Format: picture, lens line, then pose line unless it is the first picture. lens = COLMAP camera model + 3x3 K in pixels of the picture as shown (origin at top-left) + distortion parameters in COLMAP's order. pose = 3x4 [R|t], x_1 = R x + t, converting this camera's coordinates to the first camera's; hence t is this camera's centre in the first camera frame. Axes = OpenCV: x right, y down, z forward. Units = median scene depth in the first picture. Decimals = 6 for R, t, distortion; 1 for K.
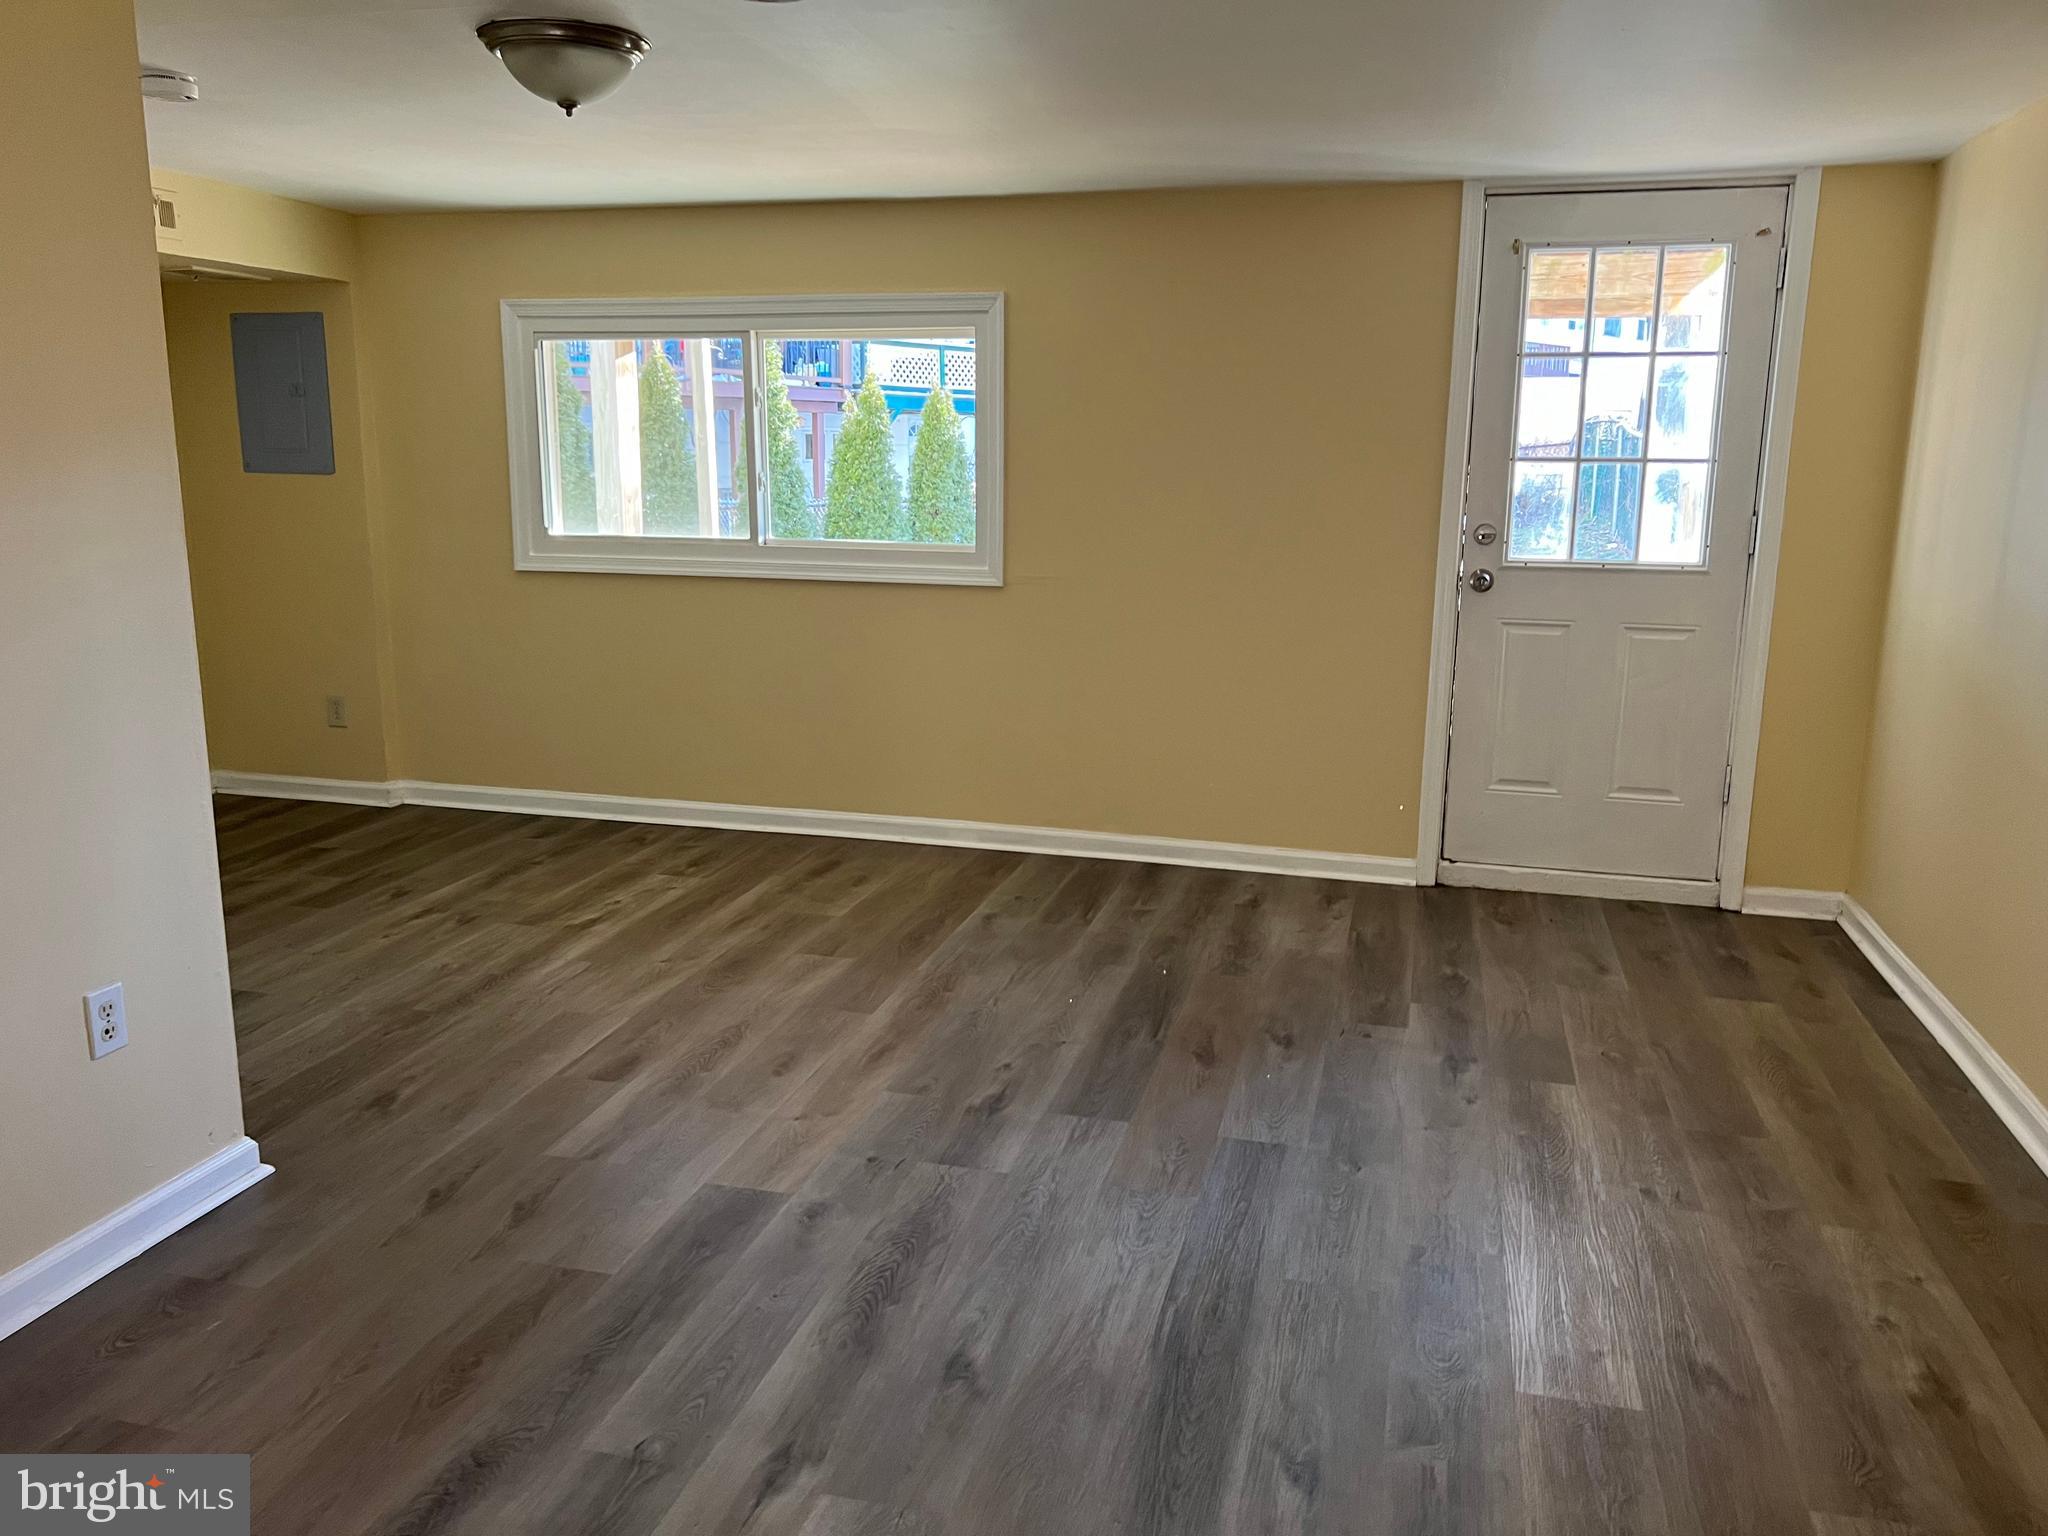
lens RADIAL K [[1548.8, 0, 1041.5], [0, 1548.8, 775.1], [0, 0, 1]] dist [0.056552, -0.064814]
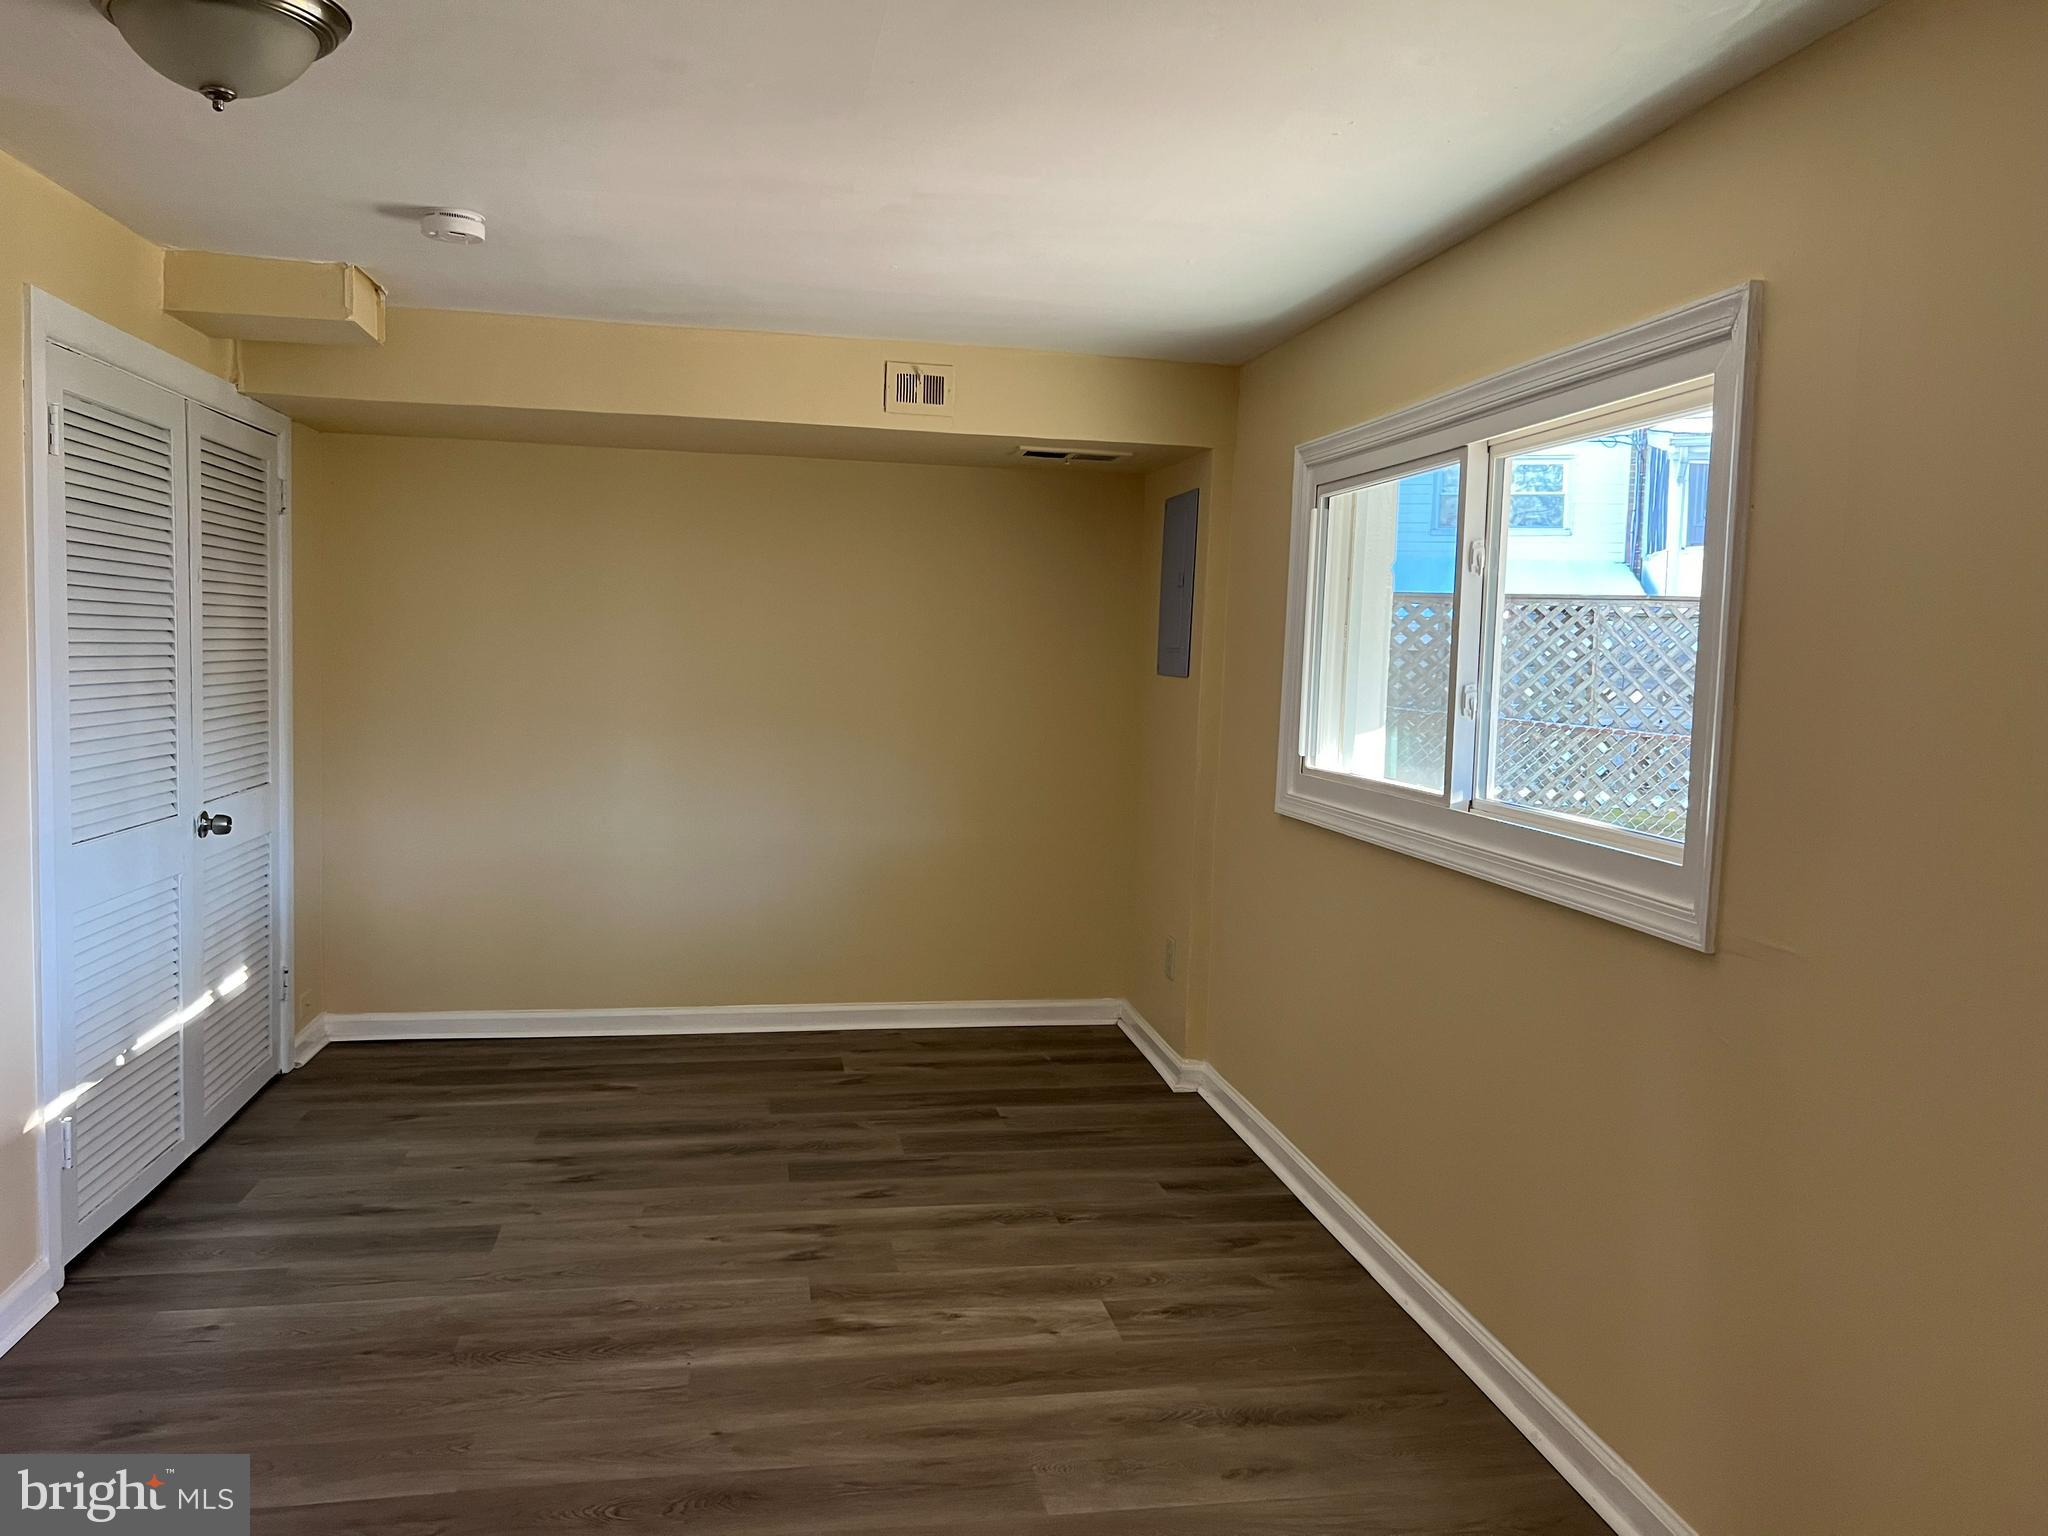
lens RADIAL K [[1548.8, 0, 1028.7], [0, 1548.8, 758.5], [0, 0, 1]] dist [0.056552, -0.064814]
pose [[0.414095, 0.070191, -0.907523, 0.303492], [-0.217445, 0.975784, -0.023747, -0.132370], [0.883880, 0.207170, 0.419330, 0.692274]]
